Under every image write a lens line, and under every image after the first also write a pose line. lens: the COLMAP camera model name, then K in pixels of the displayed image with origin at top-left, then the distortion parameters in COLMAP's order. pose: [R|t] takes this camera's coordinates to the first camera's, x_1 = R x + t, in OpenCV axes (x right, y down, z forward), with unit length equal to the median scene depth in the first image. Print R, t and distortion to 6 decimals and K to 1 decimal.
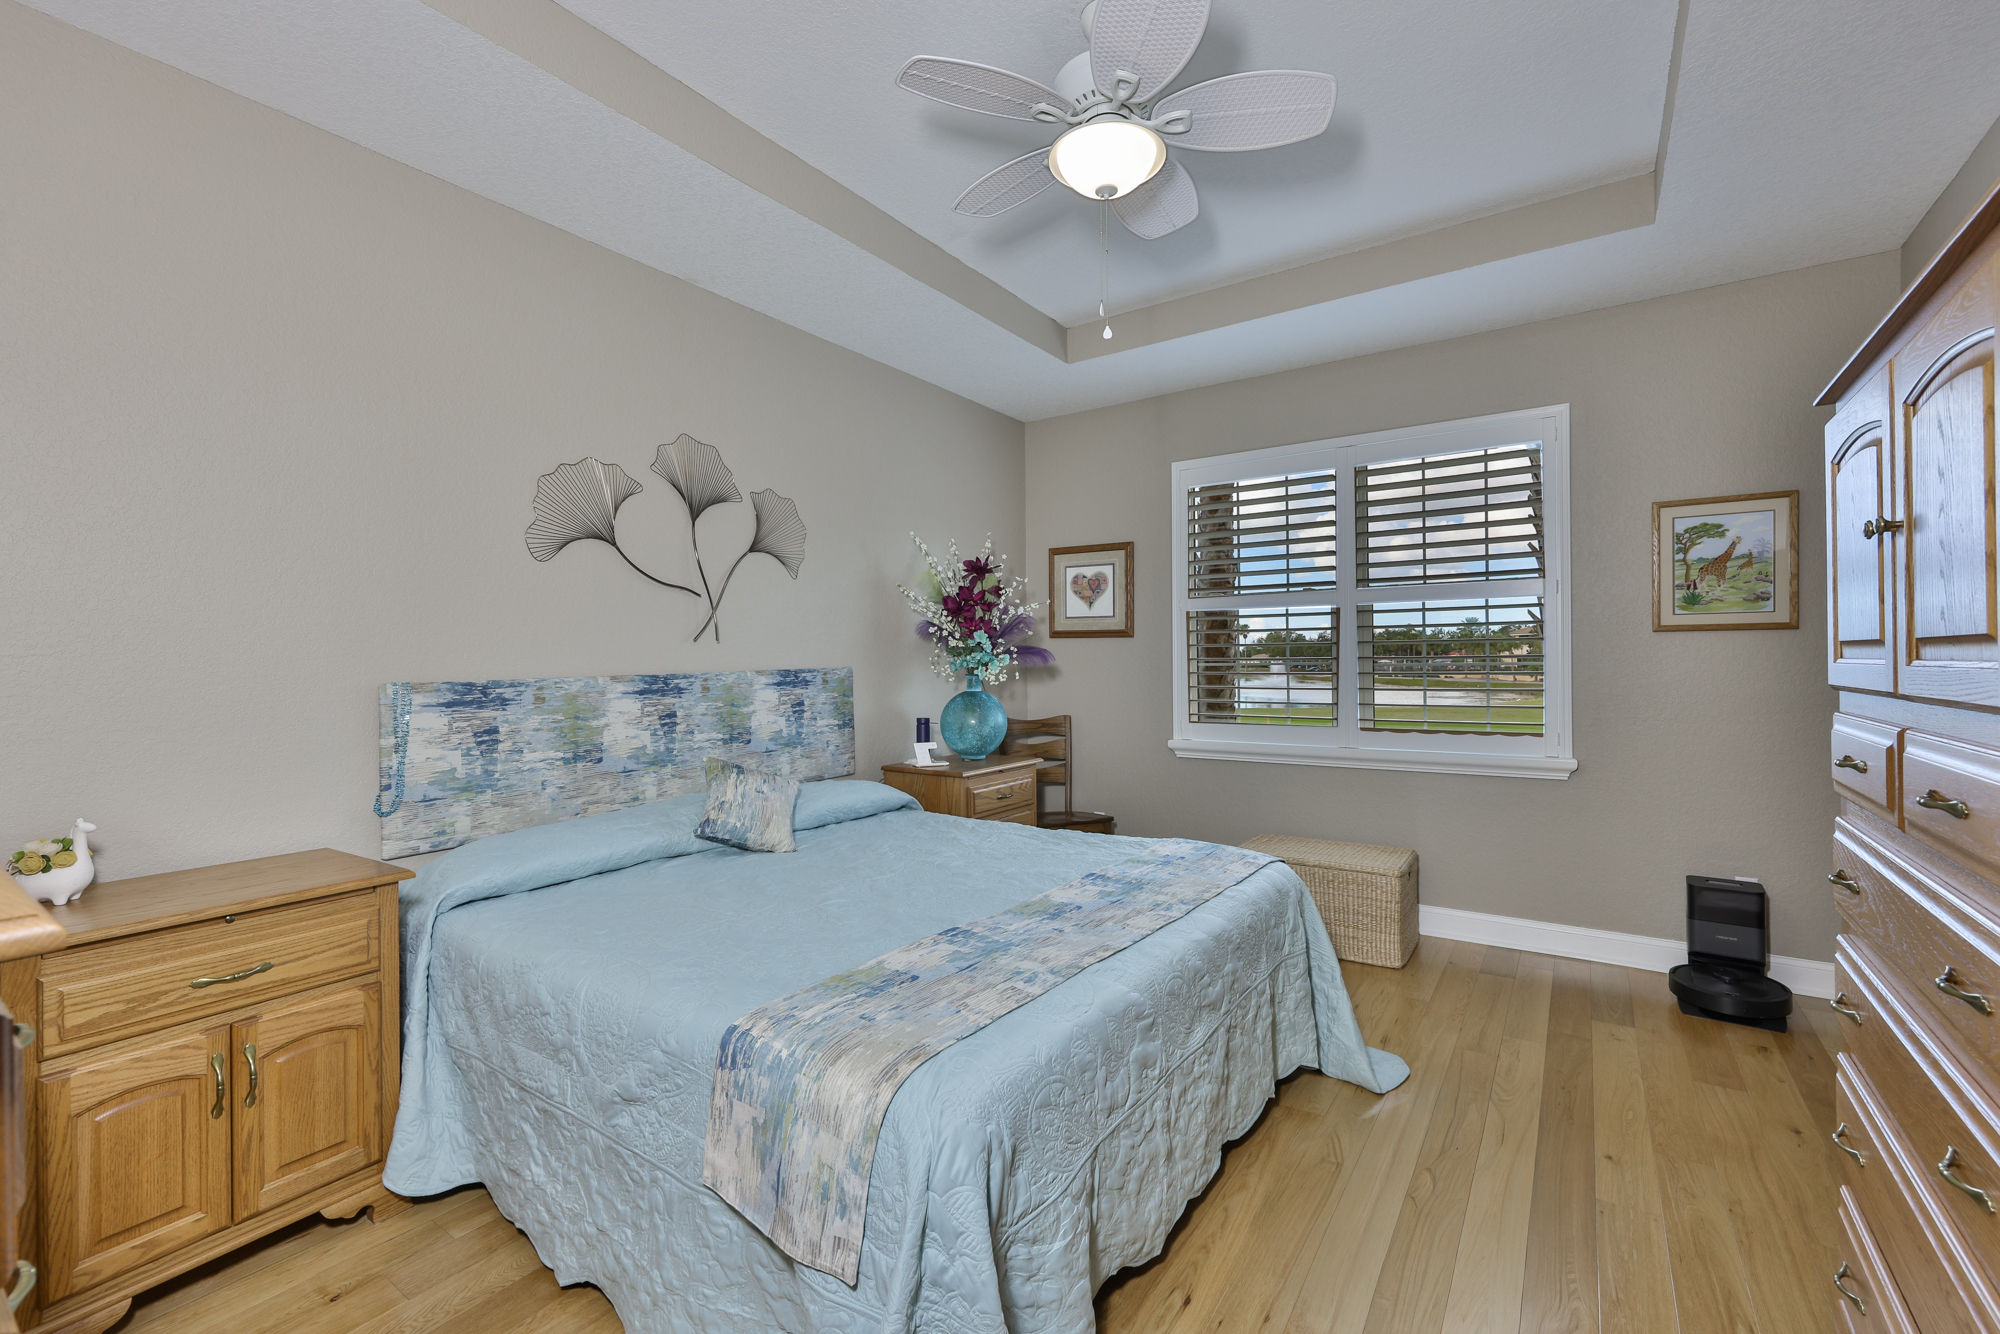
lens RADIAL K [[870.8, 0, 977.3], [0, 870.8, 655.3], [0, 0, 1]] dist [-0.002003, 0.000094]
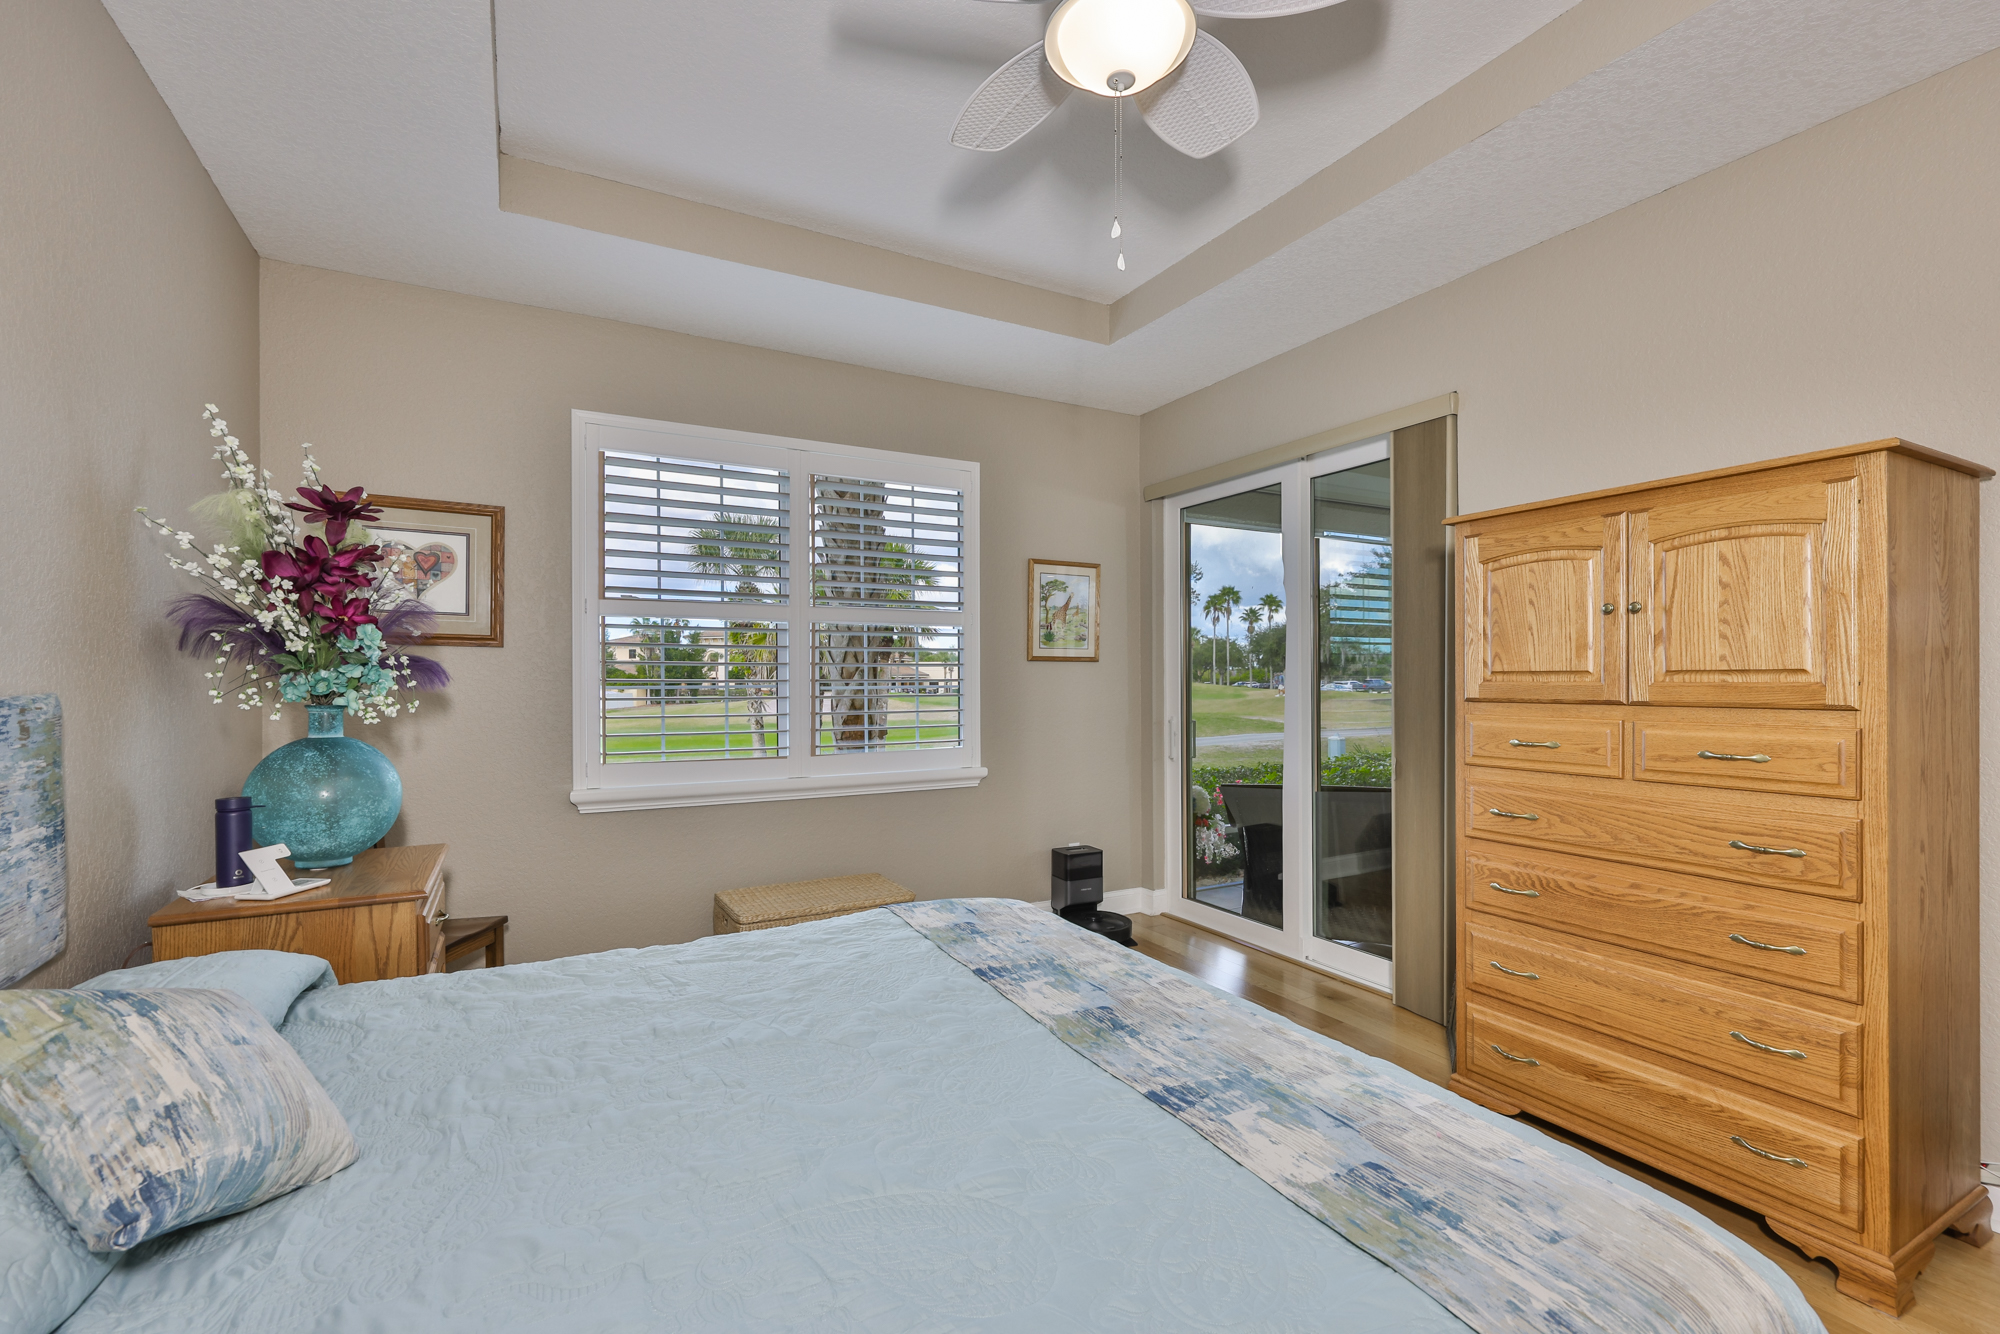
lens RADIAL K [[881.5, 0, 1009.8], [0, 881.5, 679.4], [0, 0, 1]] dist [-0.001827, 0.000199]
pose [[0.410575, 0.007923, 0.911792, -0.403810], [-0.008048, 0.999955, -0.005065, 0.006587], [-0.911791, -0.005259, 0.410620, 0.503996]]
